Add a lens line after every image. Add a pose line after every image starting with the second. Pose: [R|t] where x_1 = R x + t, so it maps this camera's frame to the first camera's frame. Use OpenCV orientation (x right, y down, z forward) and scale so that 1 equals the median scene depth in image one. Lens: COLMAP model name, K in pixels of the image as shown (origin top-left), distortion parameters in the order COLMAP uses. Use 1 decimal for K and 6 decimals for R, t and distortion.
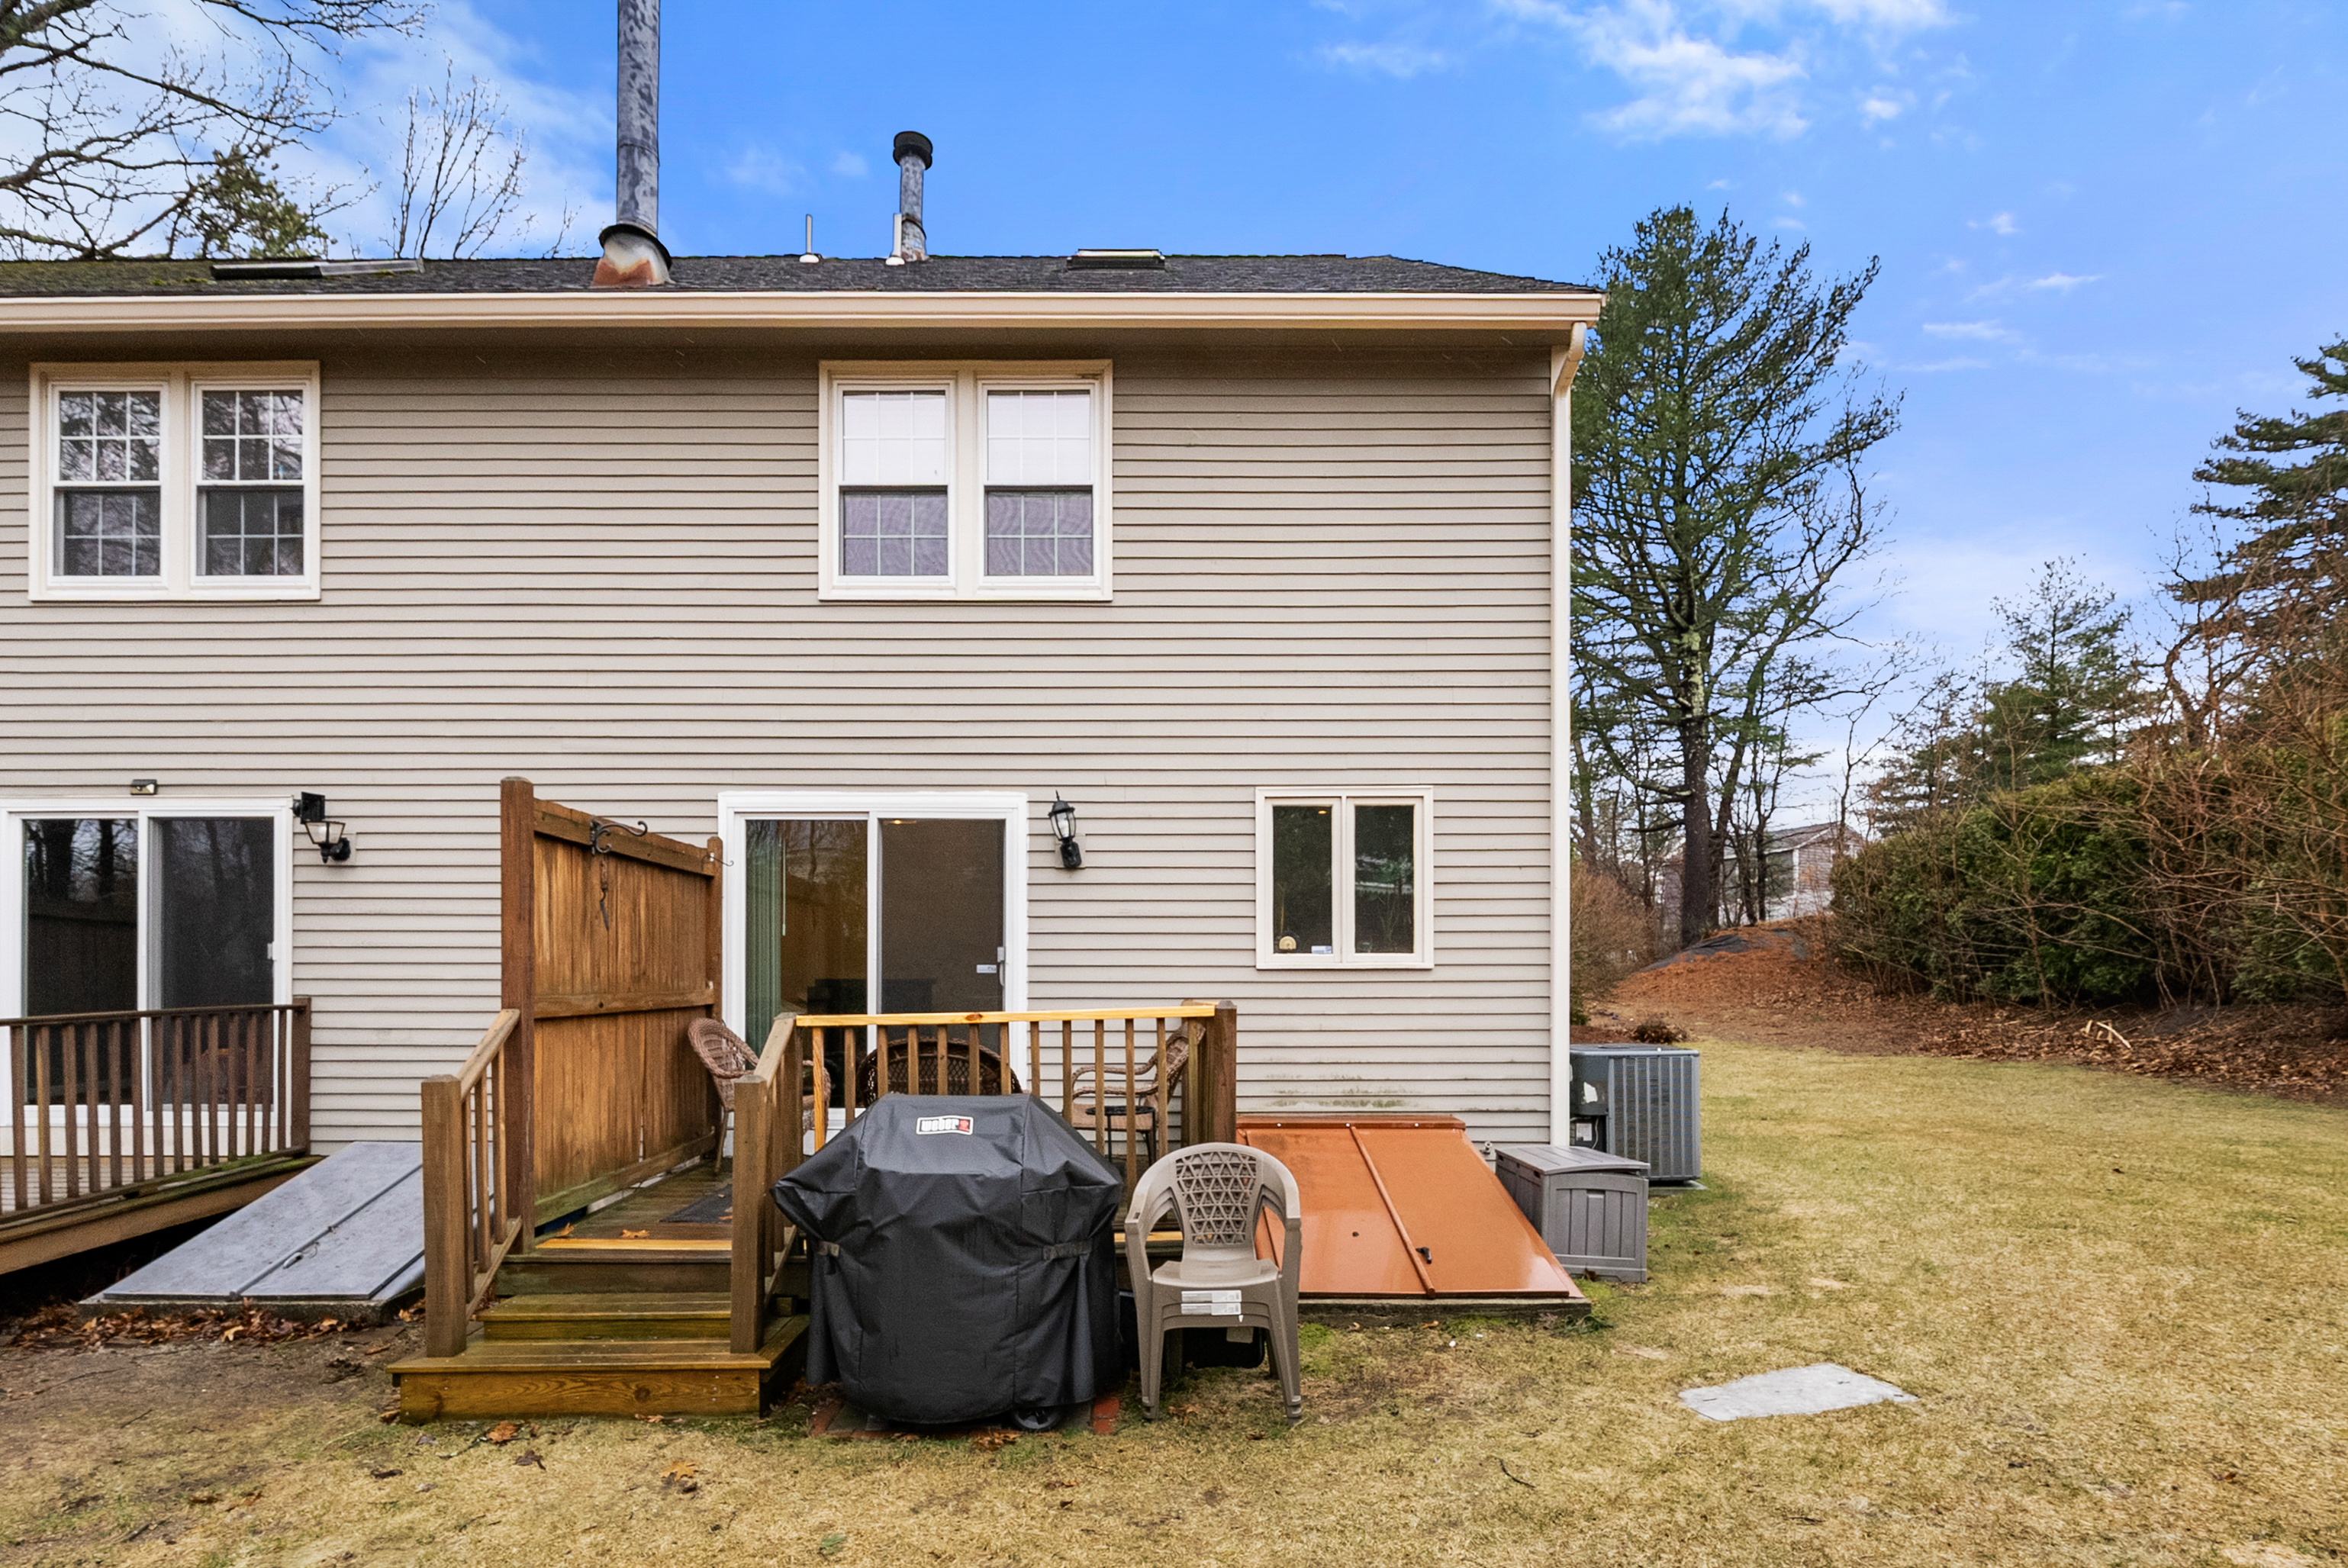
lens RADIAL K [[1118.2, 0, 1173.3], [0, 1118.2, 971.9], [0, 0, 1]] dist [-0.002649, -0.001070]
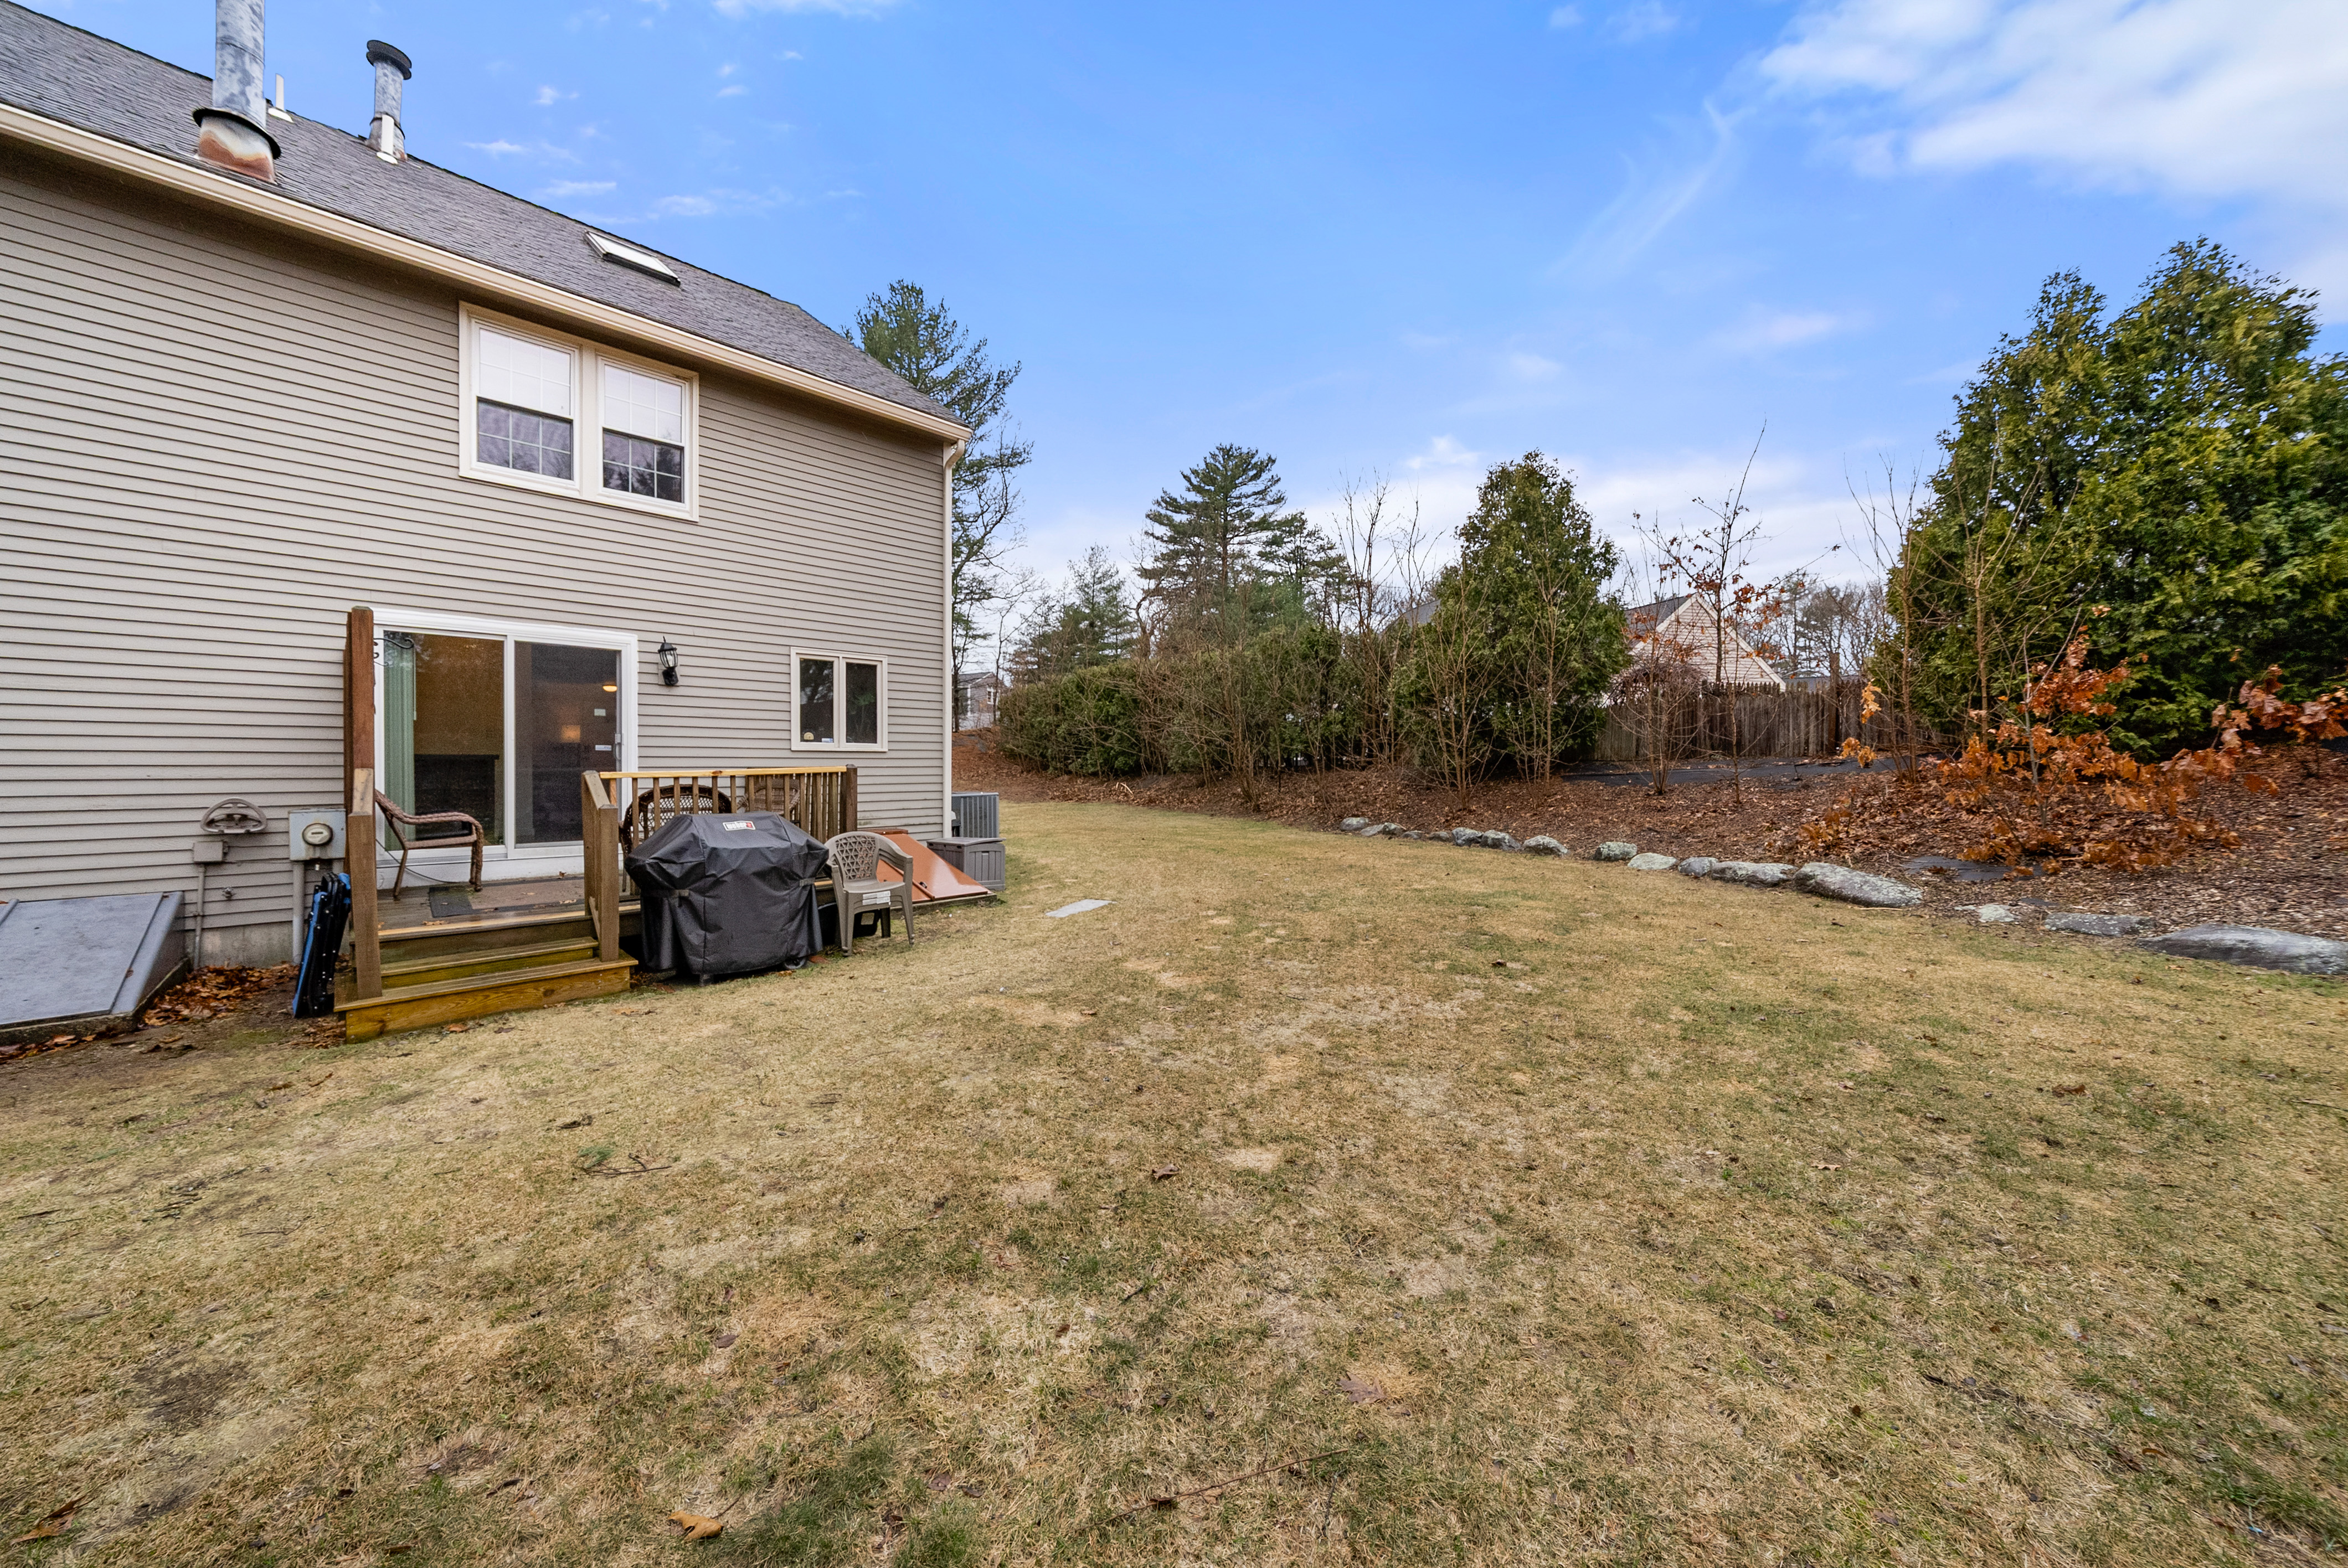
lens RADIAL K [[823.0, 0, 1176.7], [0, 823.0, 760.1], [0, 0, 1]] dist [-0.001369, -0.000045]
pose [[0.700757, 0.005624, 0.713378, -0.133739], [-0.003783, 0.999984, -0.004167, 0.004763], [-0.713390, 0.000221, 0.700767, -0.107409]]
